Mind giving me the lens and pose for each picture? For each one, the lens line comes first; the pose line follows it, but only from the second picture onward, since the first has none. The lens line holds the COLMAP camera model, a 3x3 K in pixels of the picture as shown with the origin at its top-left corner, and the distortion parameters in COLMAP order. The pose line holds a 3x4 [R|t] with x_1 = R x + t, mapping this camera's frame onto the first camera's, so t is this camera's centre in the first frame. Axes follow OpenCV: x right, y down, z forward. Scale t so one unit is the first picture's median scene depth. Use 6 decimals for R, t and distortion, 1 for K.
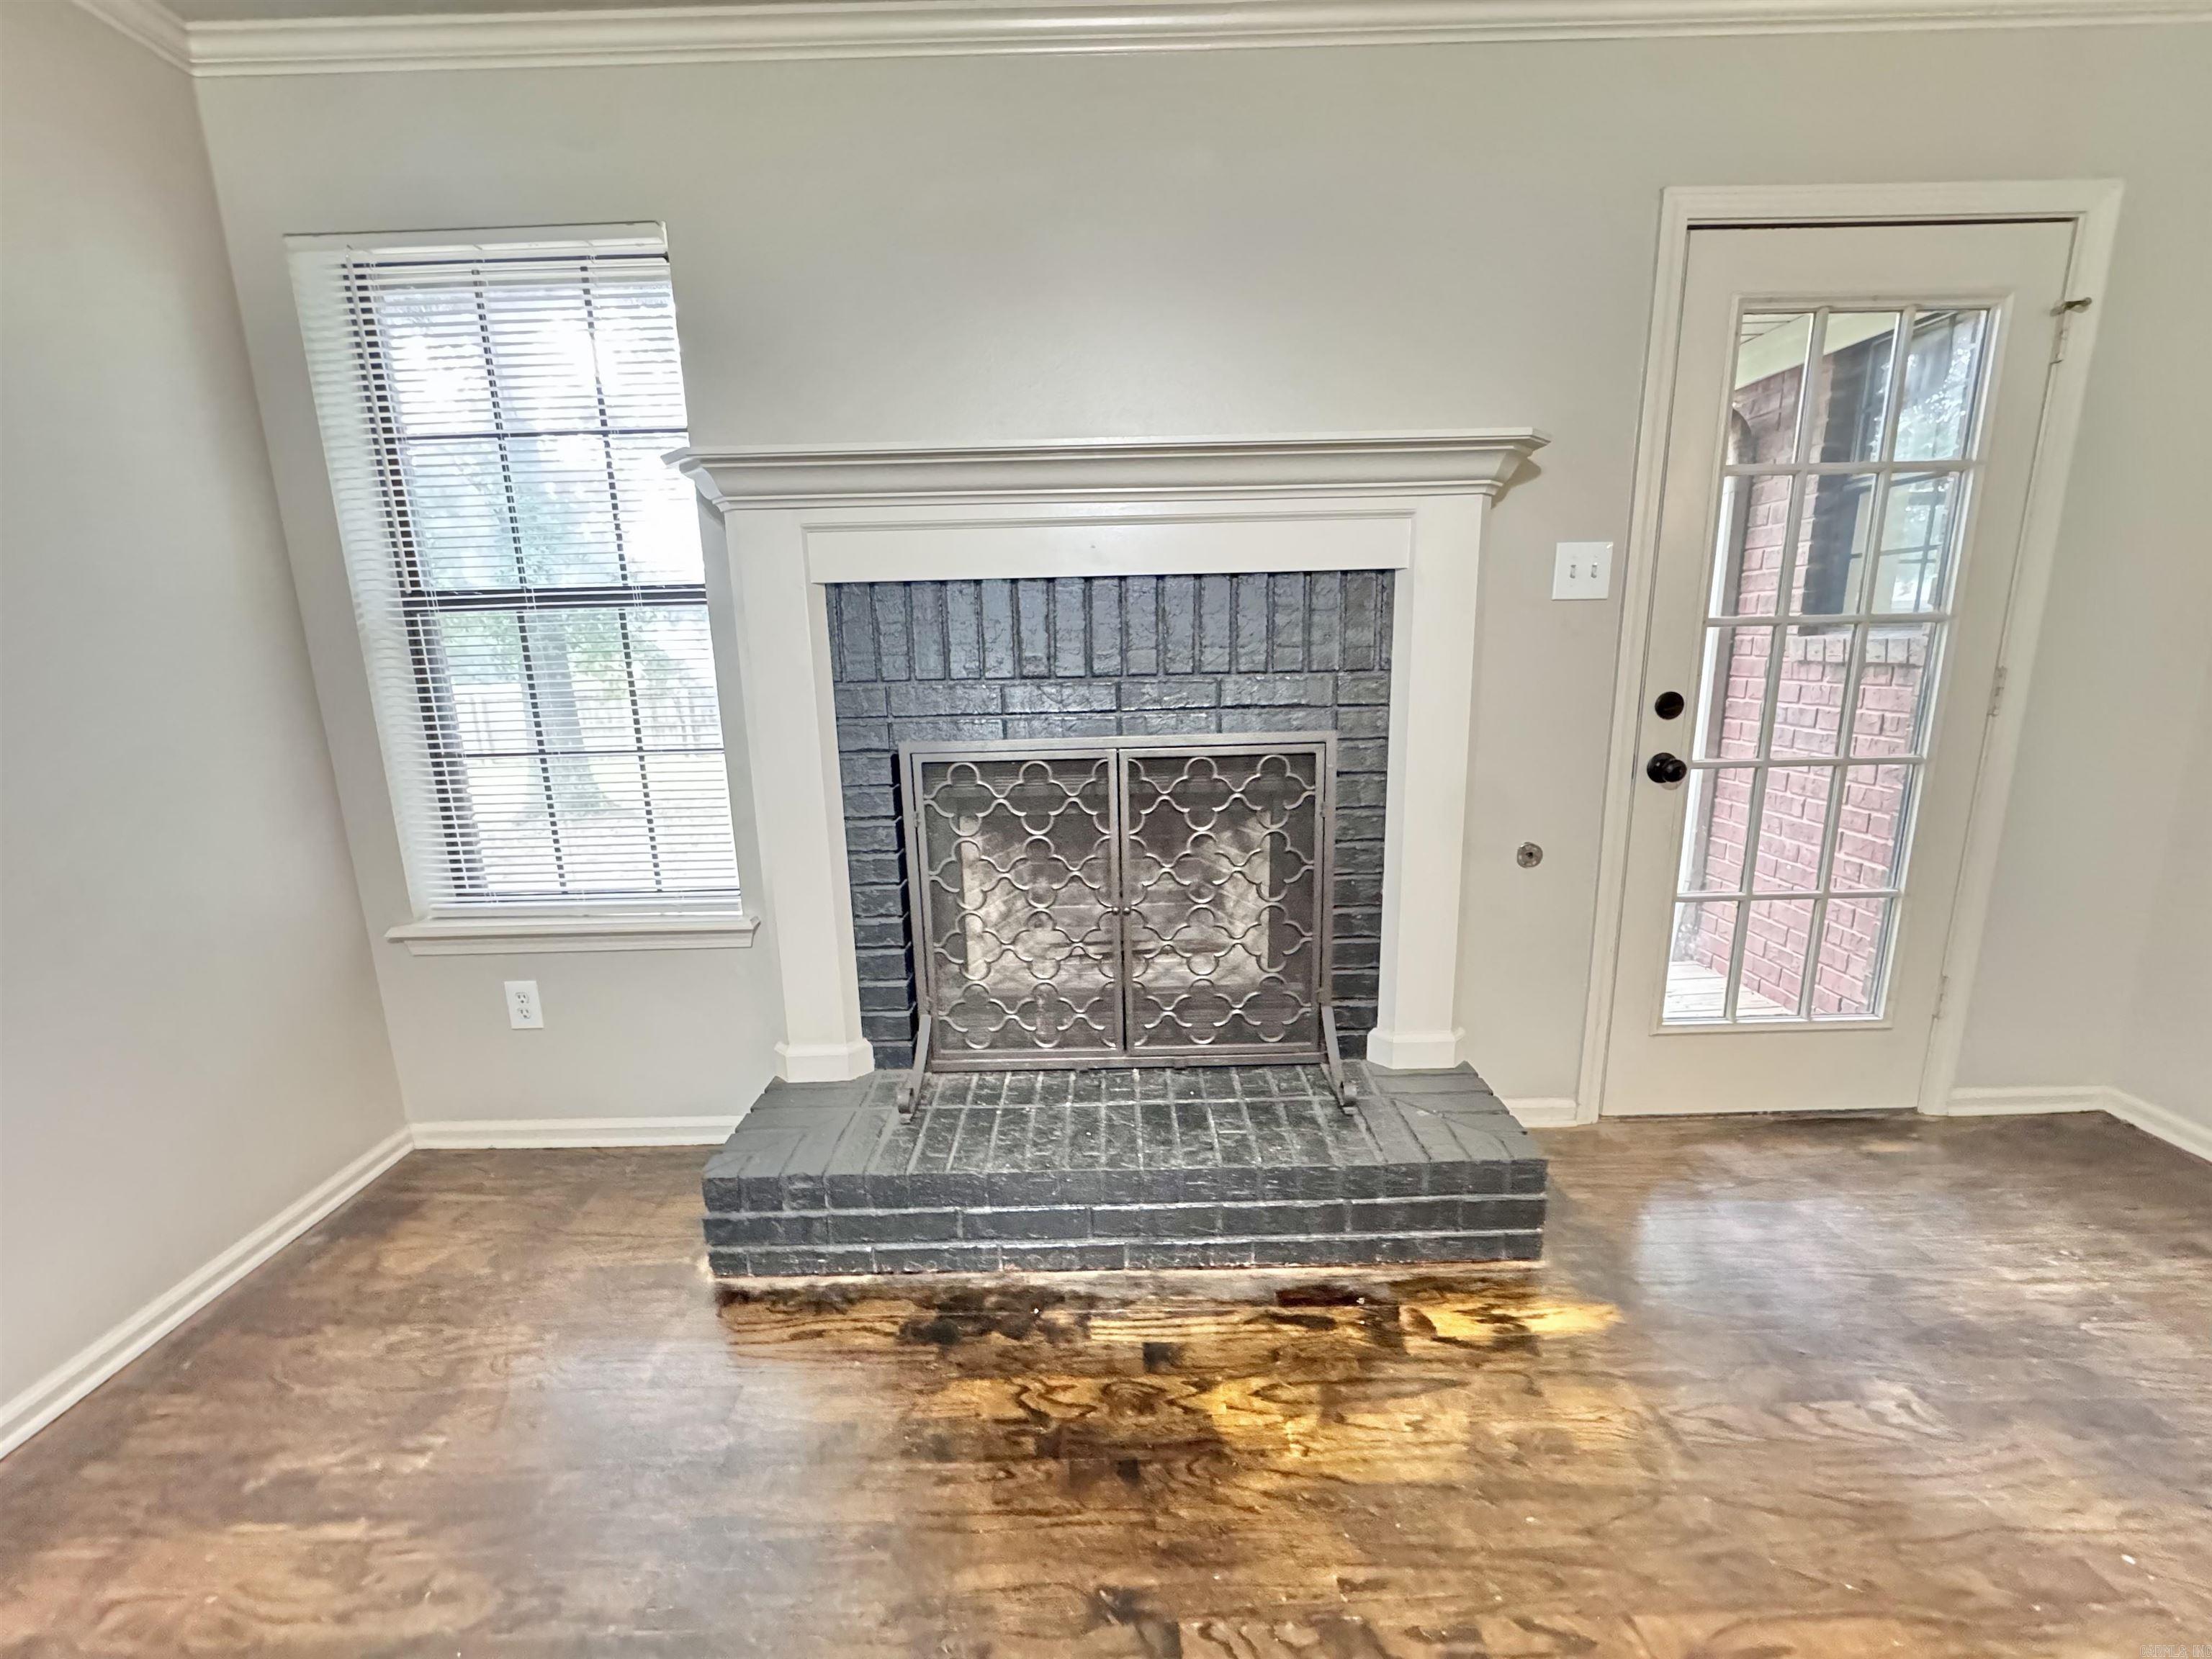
lens RADIAL K [[885.8, 0, 1113.2], [0, 885.8, 837.9], [0, 0, 1]] dist [-0.005038, 0.000834]
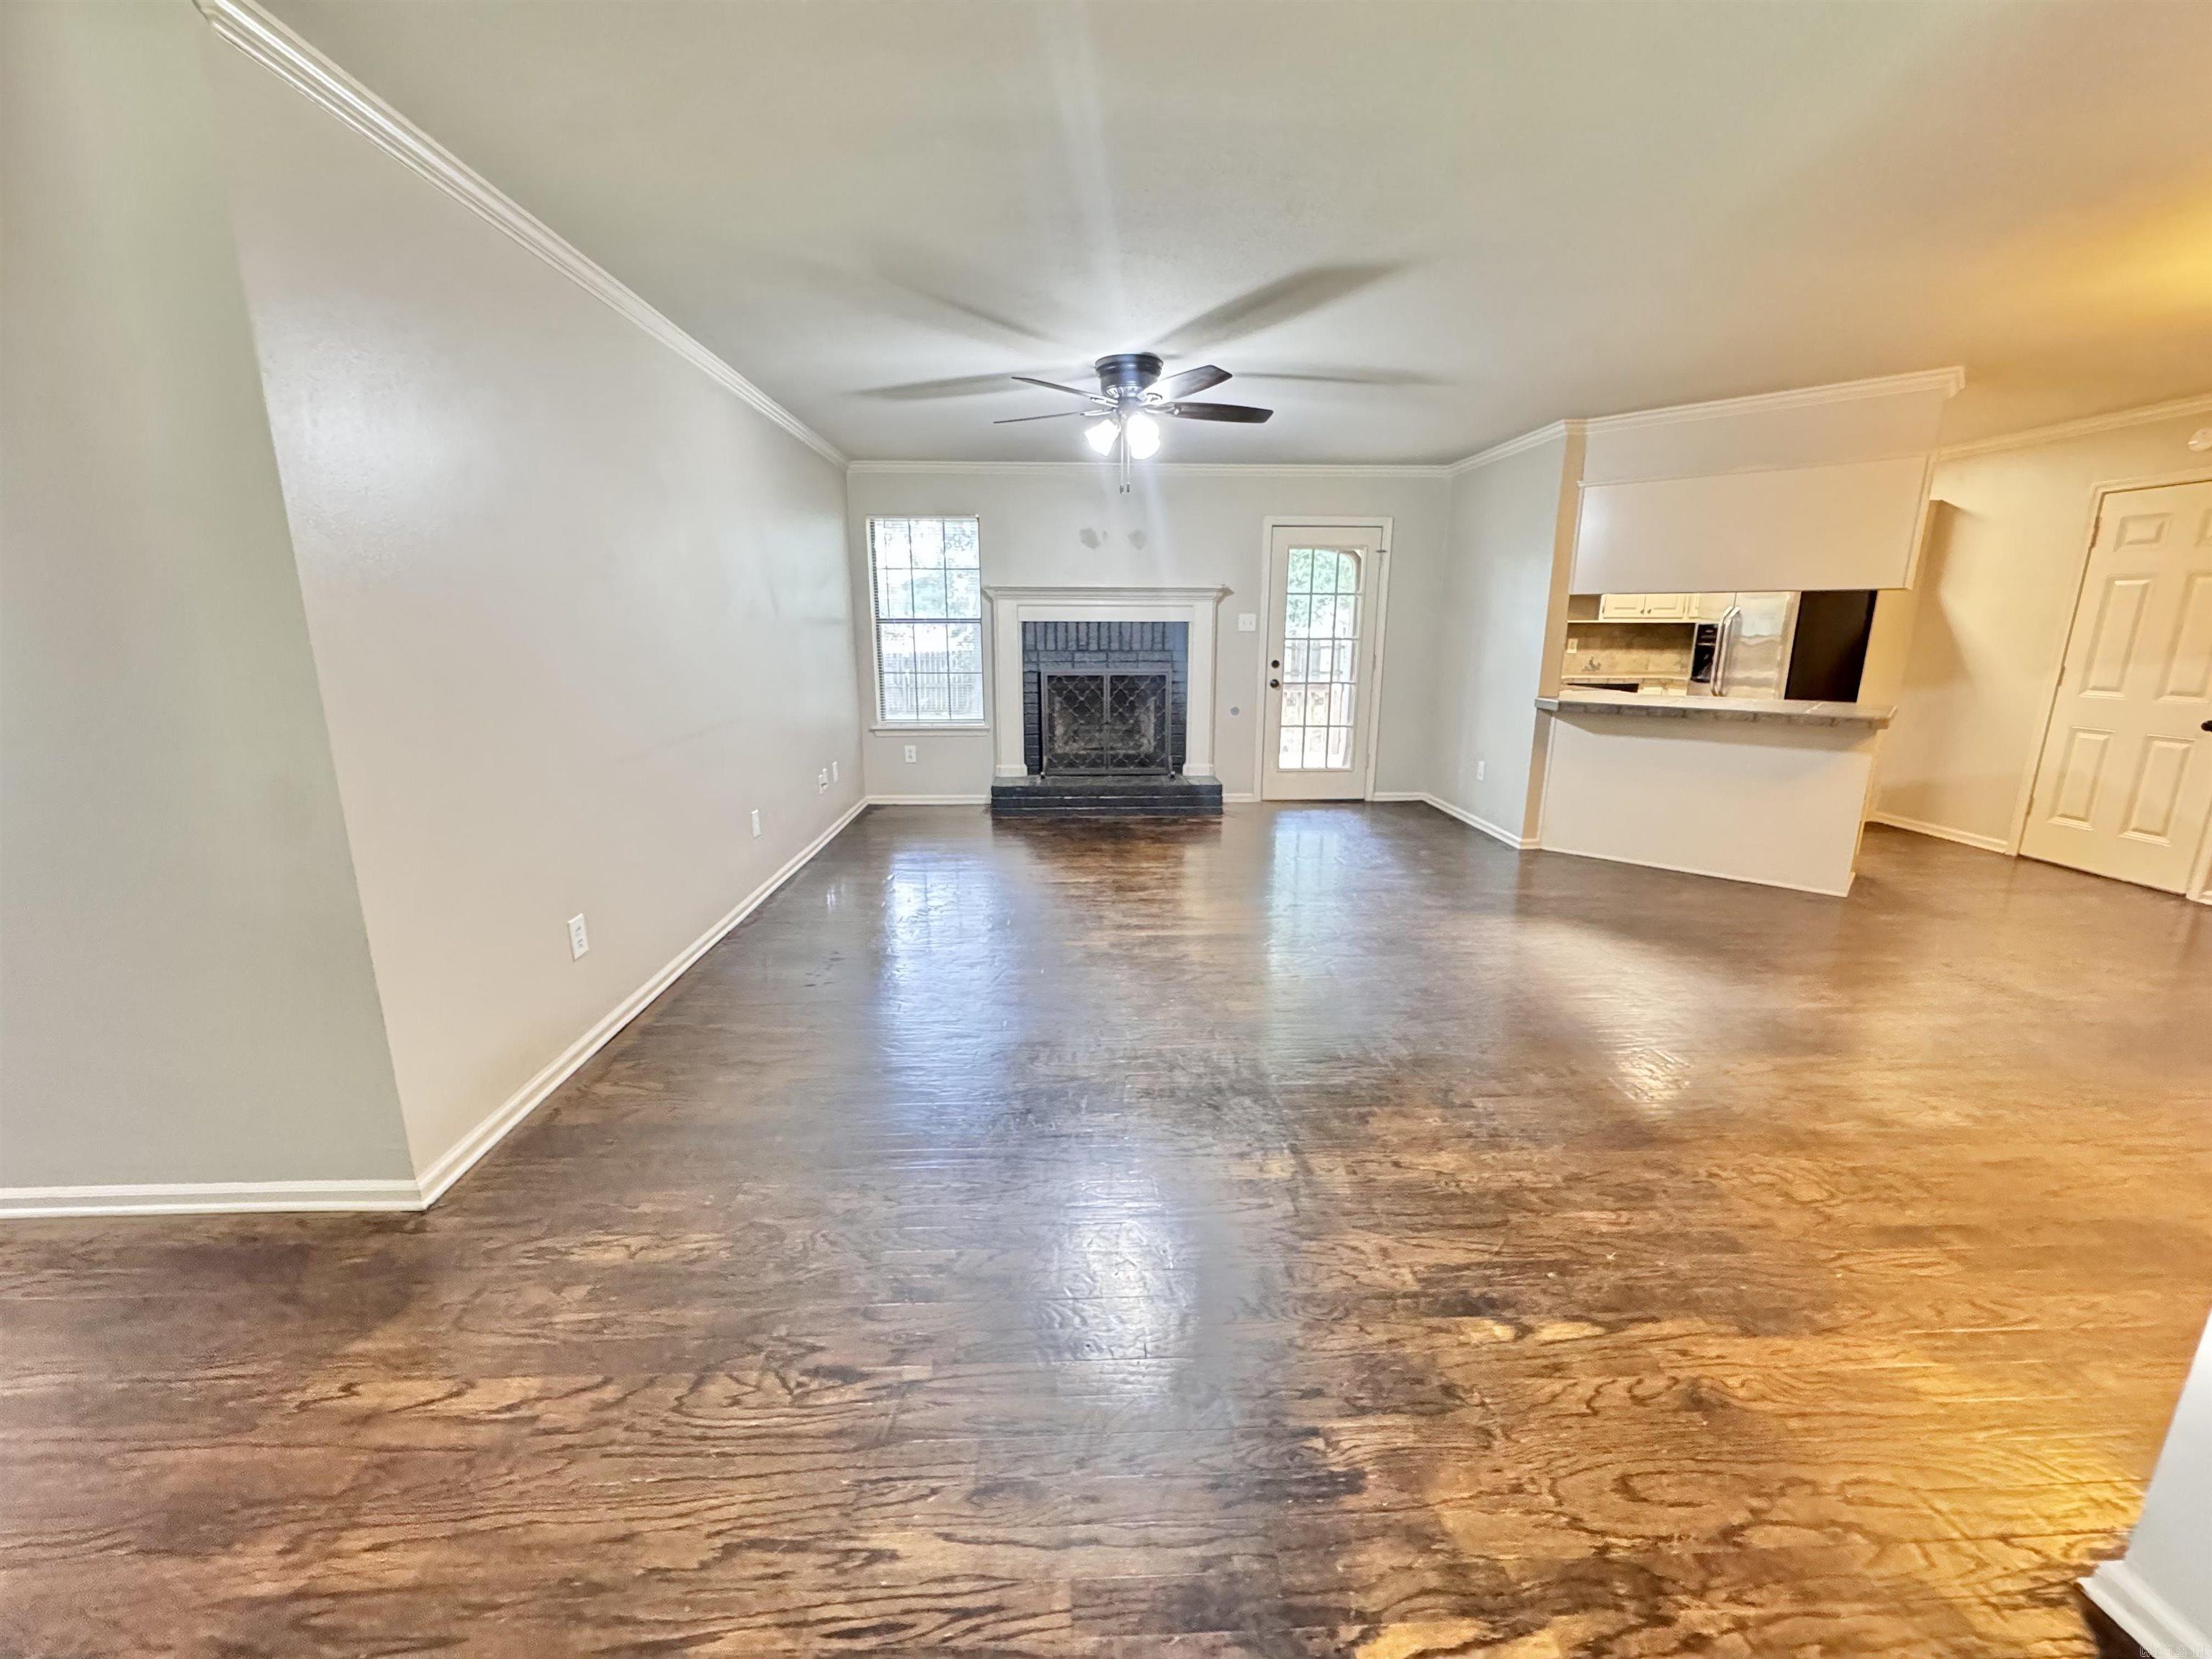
lens RADIAL K [[885.8, 0, 1117.7], [0, 885.8, 835.6], [0, 0, 1]] dist [-0.005038, 0.000834]
pose [[0.998810, 0.017053, 0.045685, -0.093479], [-0.018003, 0.999628, 0.020470, 0.436979], [-0.045319, -0.021268, 0.998746, -2.311659]]
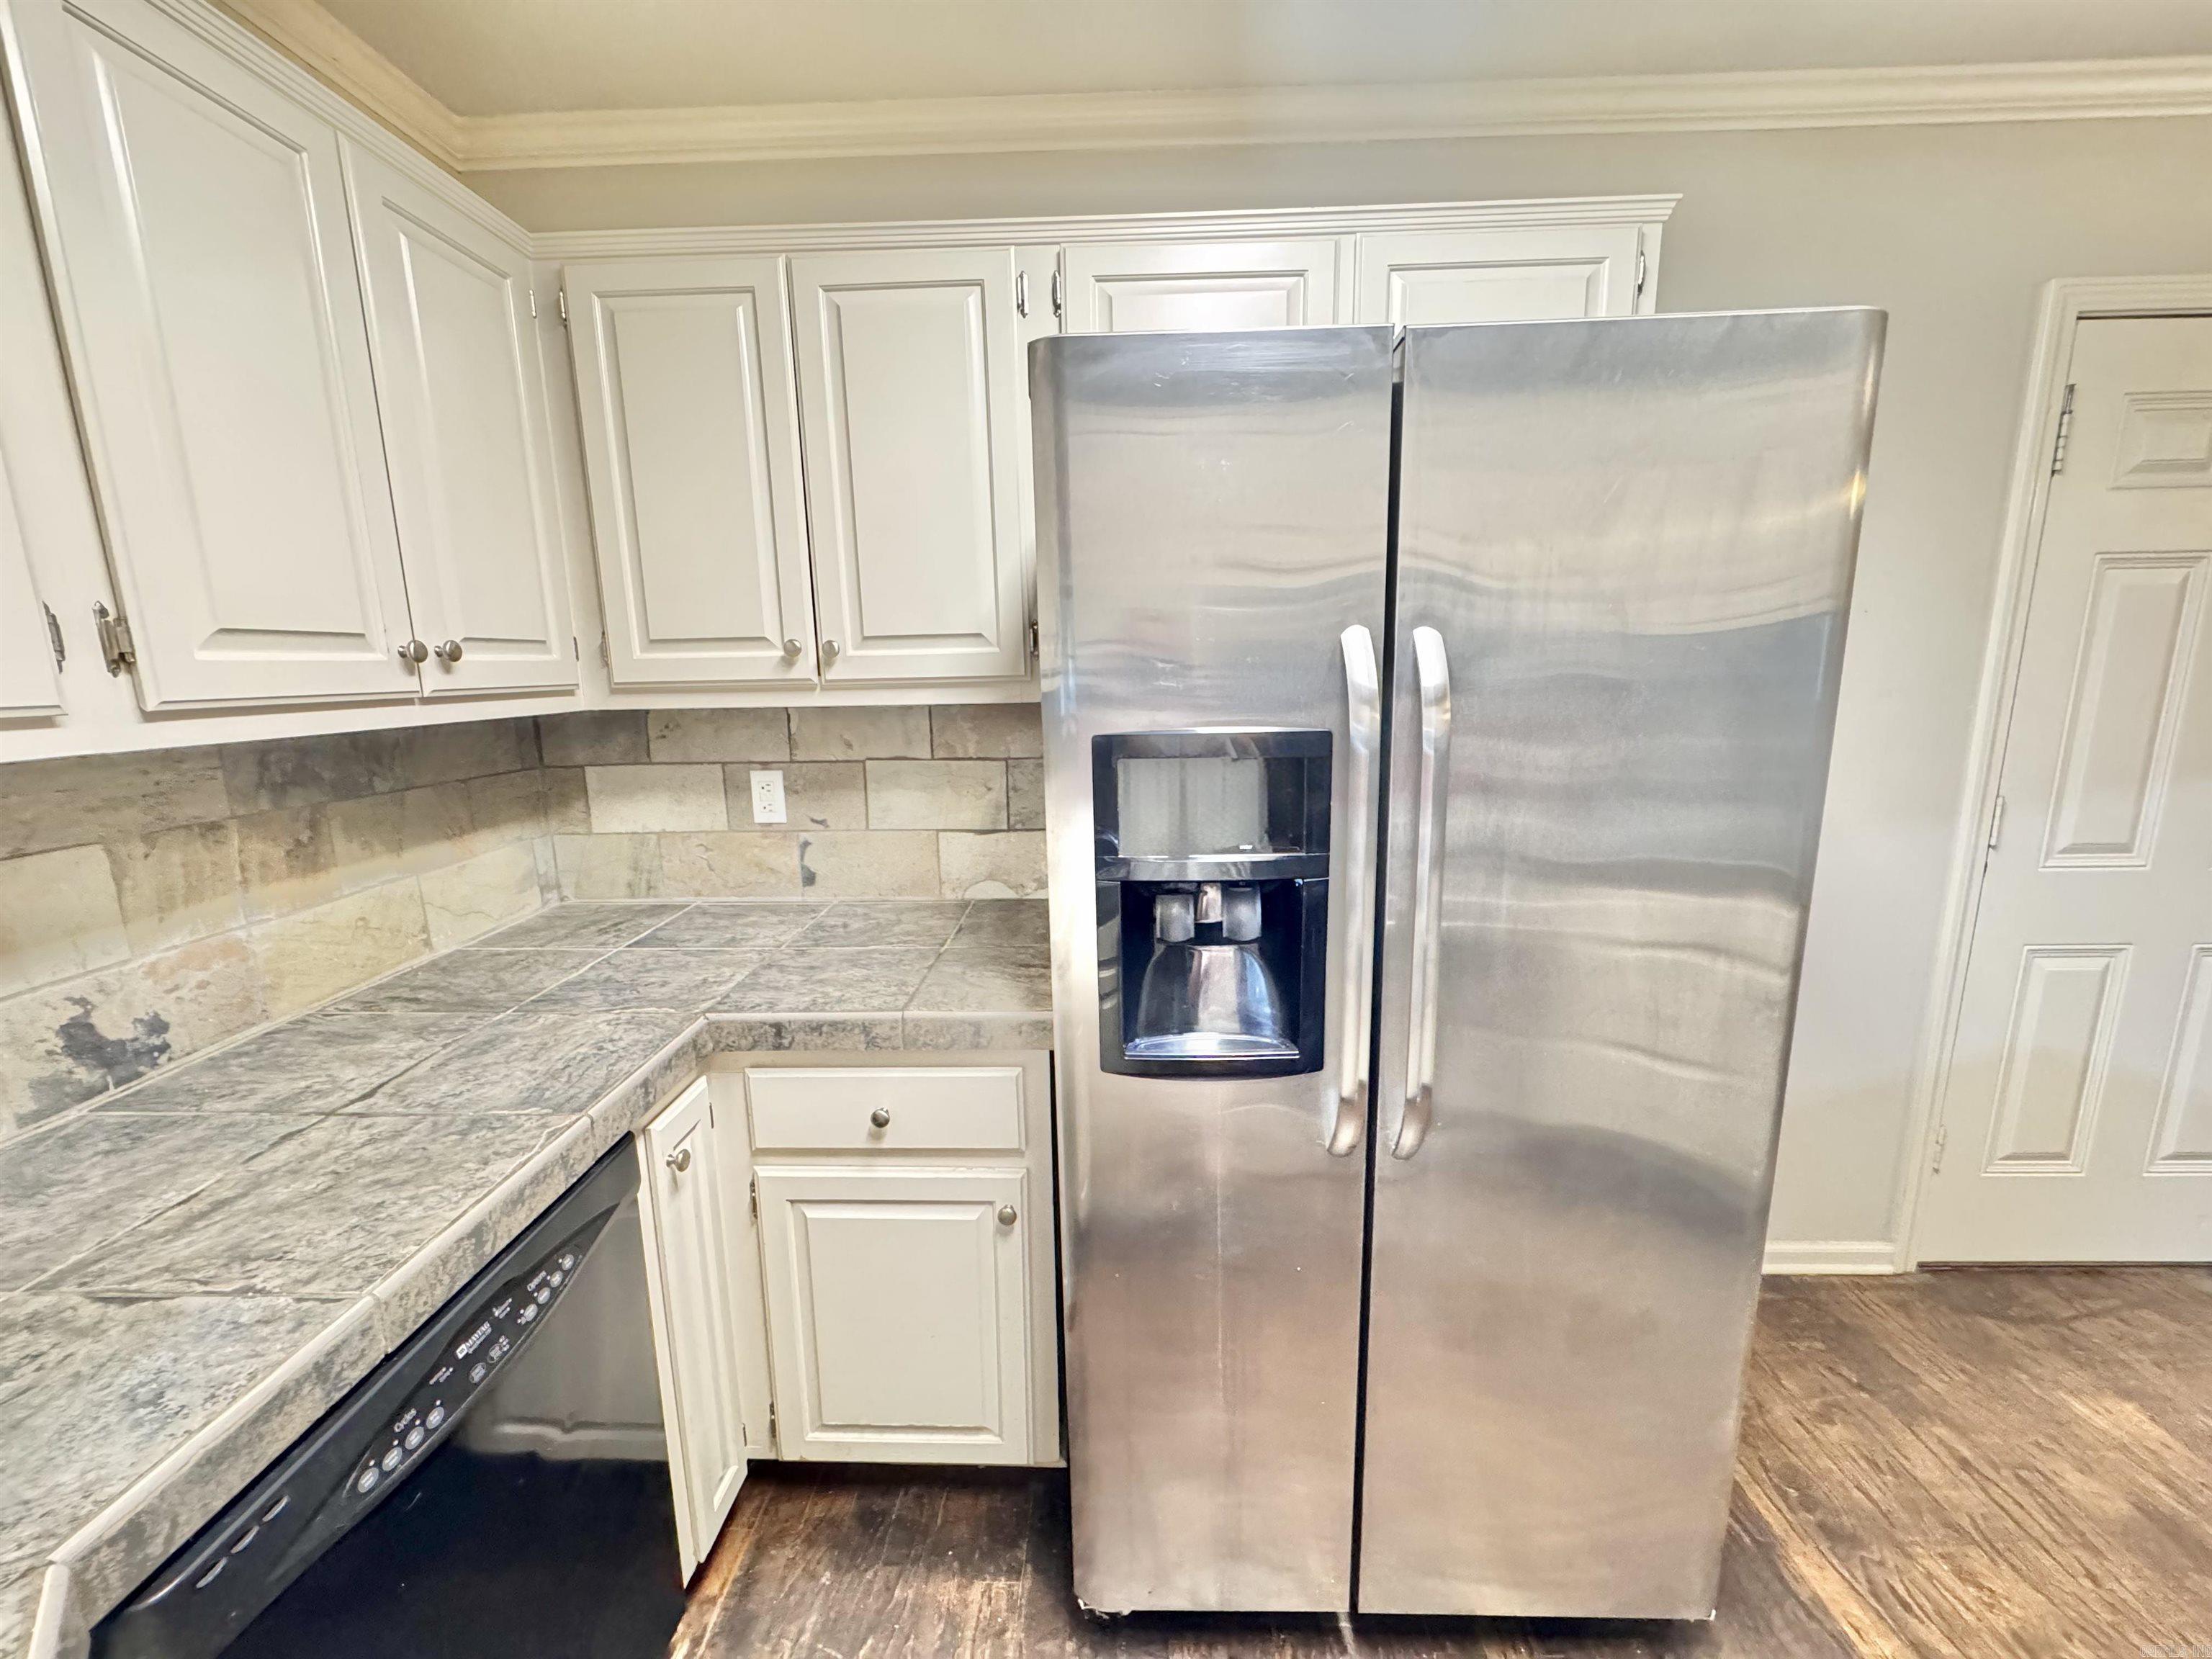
lens RADIAL K [[885.8, 0, 1108.2], [0, 885.8, 830.5], [0, 0, 1]] dist [-0.005038, 0.000834]
pose [[0.035238, -0.163954, 0.985838, 1.753217], [0.234344, 0.960303, 0.151330, -0.367490], [-0.971515, 0.225692, 0.072261, 0.971286]]
